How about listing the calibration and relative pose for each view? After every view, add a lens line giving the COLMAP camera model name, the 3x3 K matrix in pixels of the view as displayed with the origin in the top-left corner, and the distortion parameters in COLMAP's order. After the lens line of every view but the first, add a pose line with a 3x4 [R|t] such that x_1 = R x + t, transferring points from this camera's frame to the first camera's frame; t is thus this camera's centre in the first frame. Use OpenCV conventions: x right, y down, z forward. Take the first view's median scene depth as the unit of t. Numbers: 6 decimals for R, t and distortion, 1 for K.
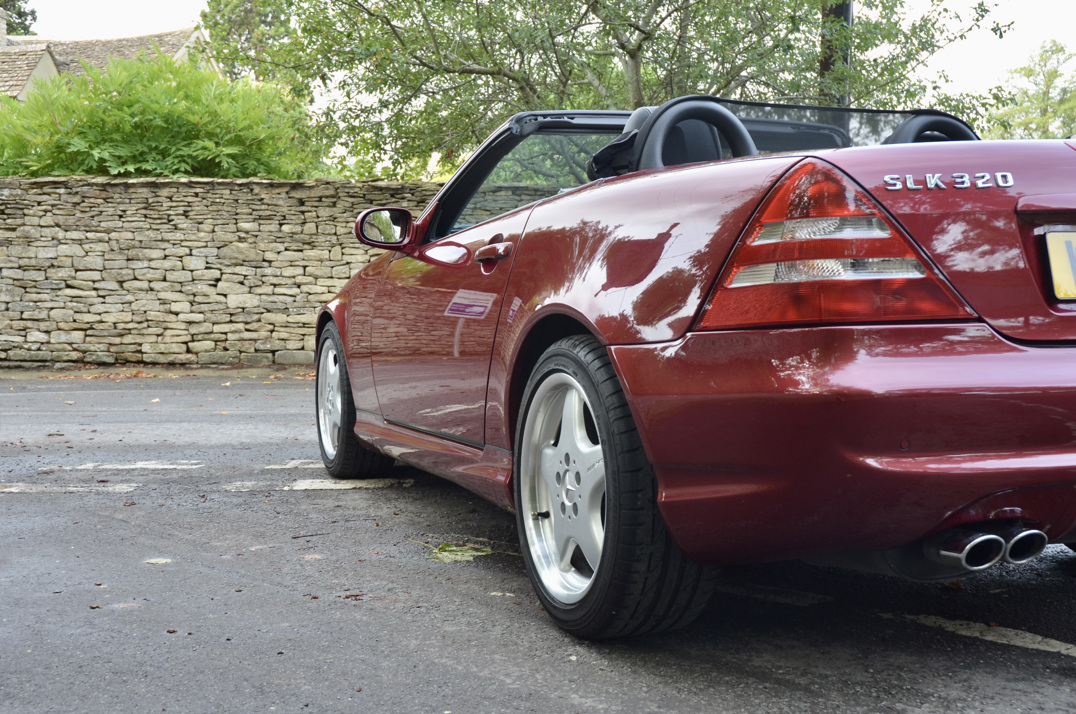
lens RADIAL K [[1318.7, 0, 550.5], [0, 1318.7, 363.6], [0, 0, 1]] dist [-0.110123, 0.502448]
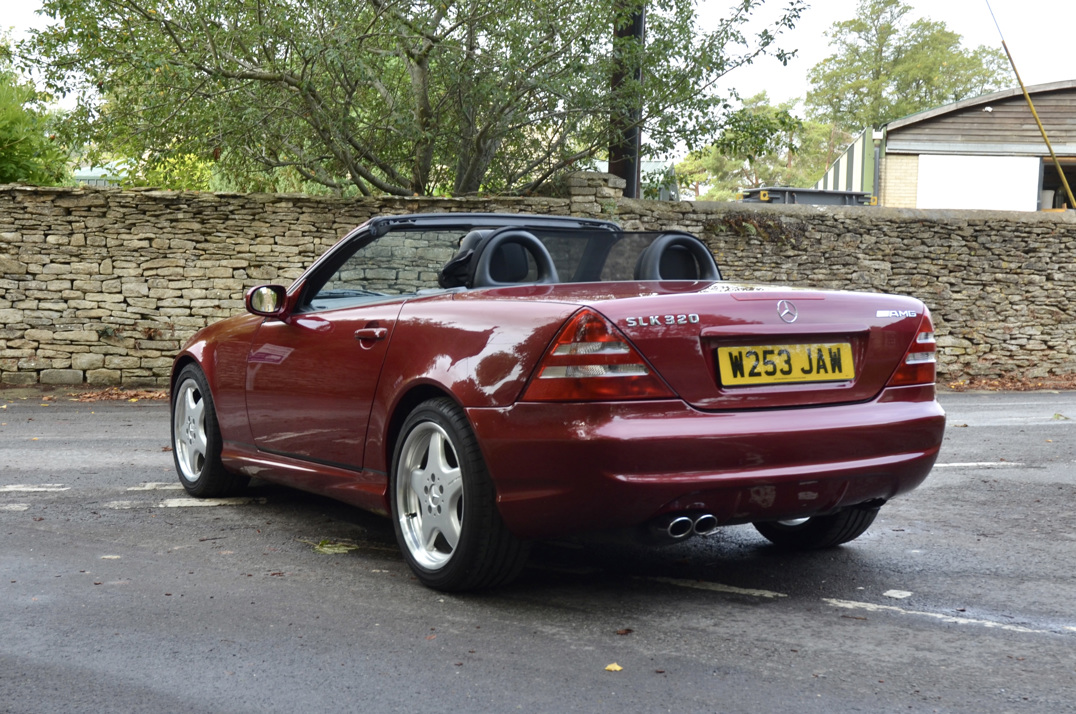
lens RADIAL K [[1664.8, 0, 541.6], [0, 1664.8, 427.9], [0, 0, 1]] dist [-0.004869, -0.078117]
pose [[0.987800, -0.001593, 0.155723, -0.040823], [-0.004386, 0.999267, 0.038039, -0.014971], [-0.155669, -0.038257, 0.987068, -0.233953]]
